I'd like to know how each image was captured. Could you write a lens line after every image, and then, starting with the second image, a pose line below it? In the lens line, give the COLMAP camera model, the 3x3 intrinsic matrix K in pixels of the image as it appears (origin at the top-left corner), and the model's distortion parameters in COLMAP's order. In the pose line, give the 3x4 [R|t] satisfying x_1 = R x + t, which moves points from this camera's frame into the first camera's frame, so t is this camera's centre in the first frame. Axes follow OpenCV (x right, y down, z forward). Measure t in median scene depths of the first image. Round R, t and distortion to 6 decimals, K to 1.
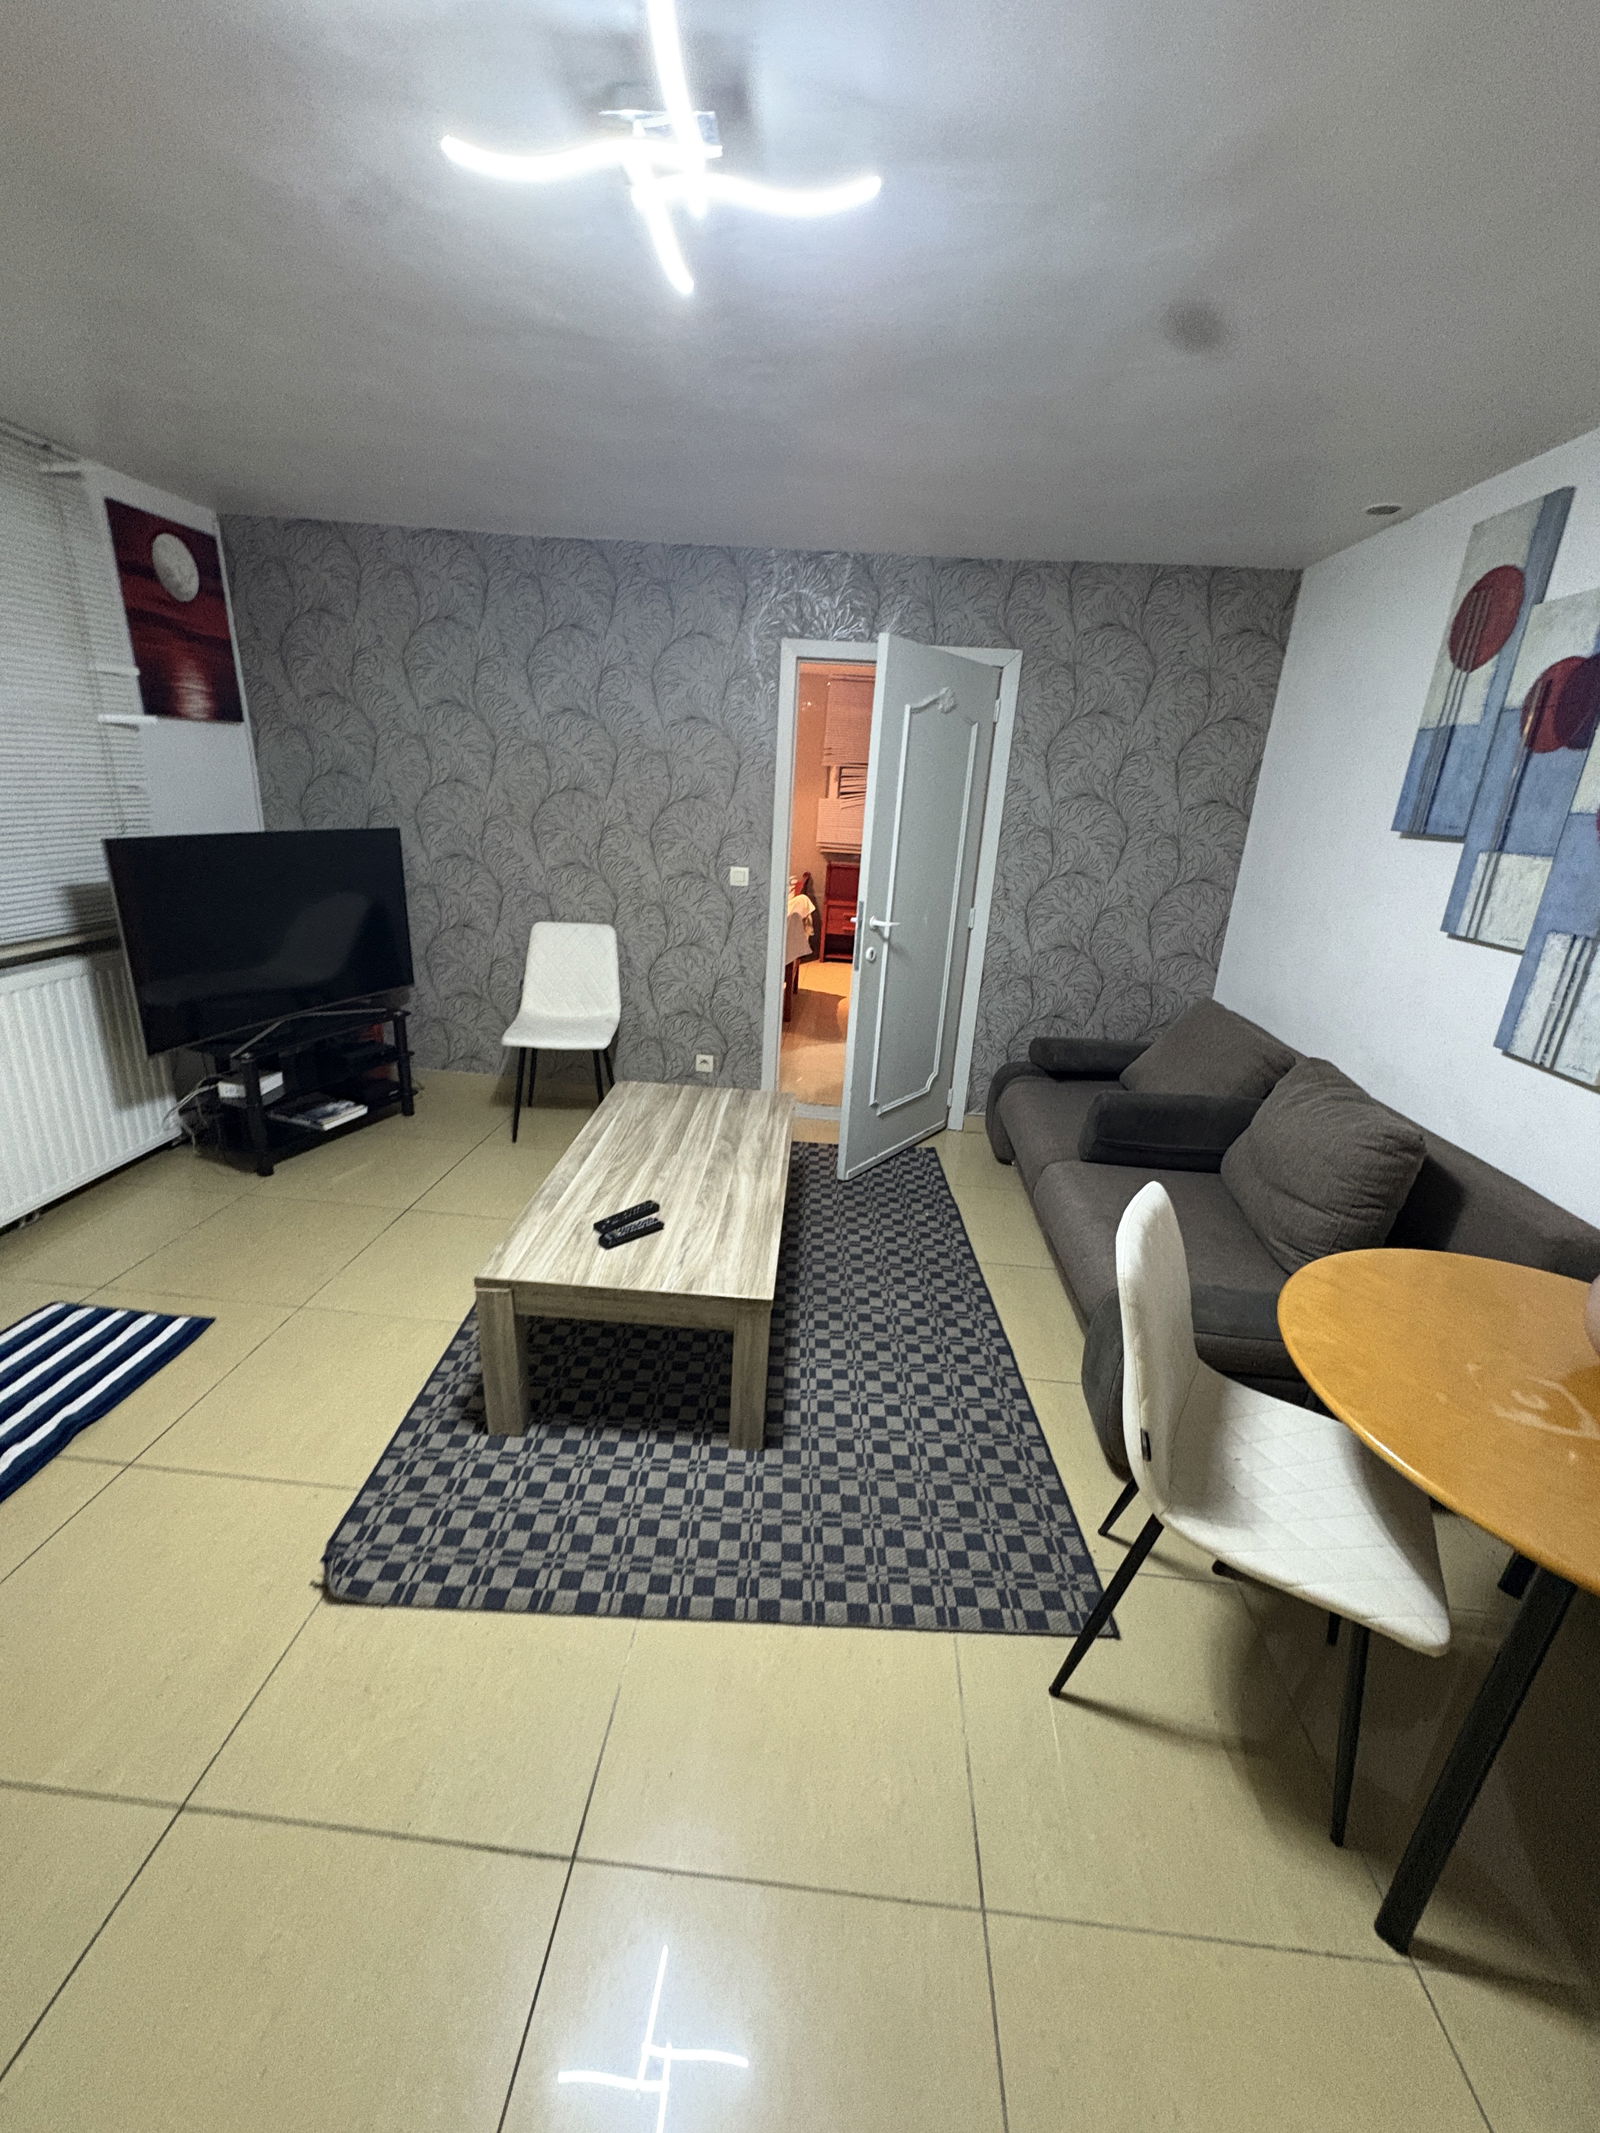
lens RADIAL K [[851.4, 0, 798.5], [0, 851.4, 1063.7], [0, 0, 1]] dist [0.001622, 0.000297]
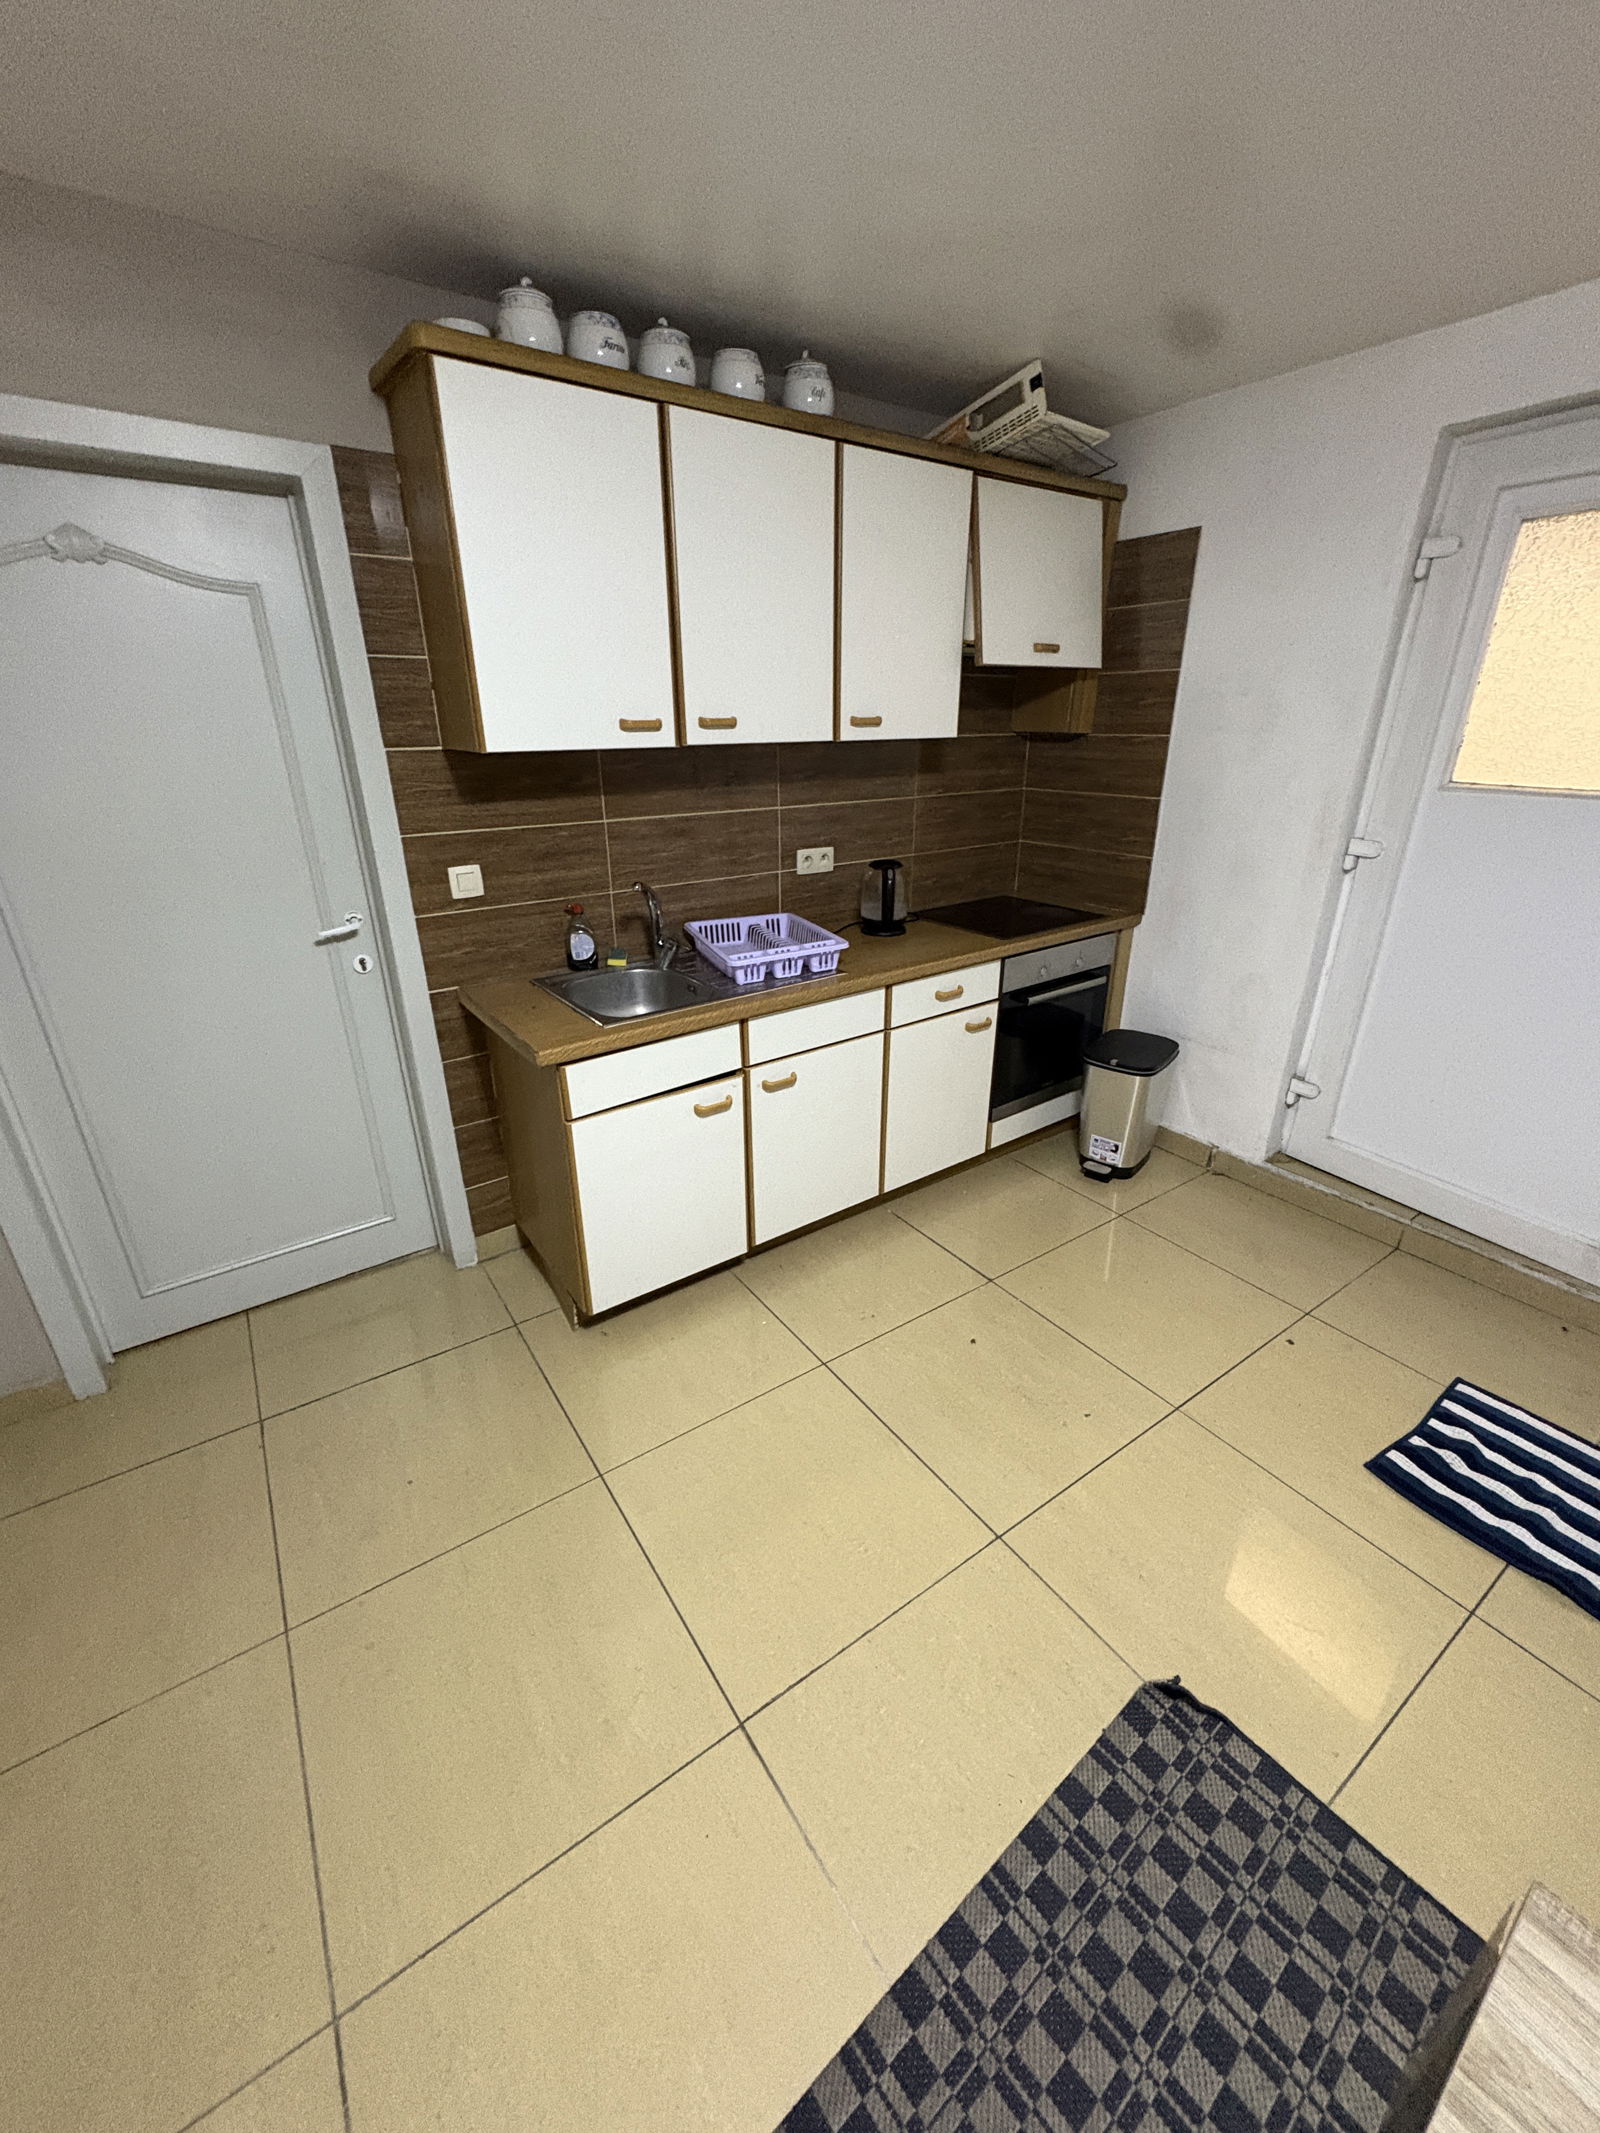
lens RADIAL K [[851.4, 0, 801.6], [0, 851.4, 1062.4], [0, 0, 1]] dist [0.001622, 0.000297]
pose [[-0.777600, 0.184850, -0.600973, 0.099912], [-0.240136, 0.796043, 0.555563, -0.213895], [0.581096, 0.576321, -0.574614, 0.647507]]
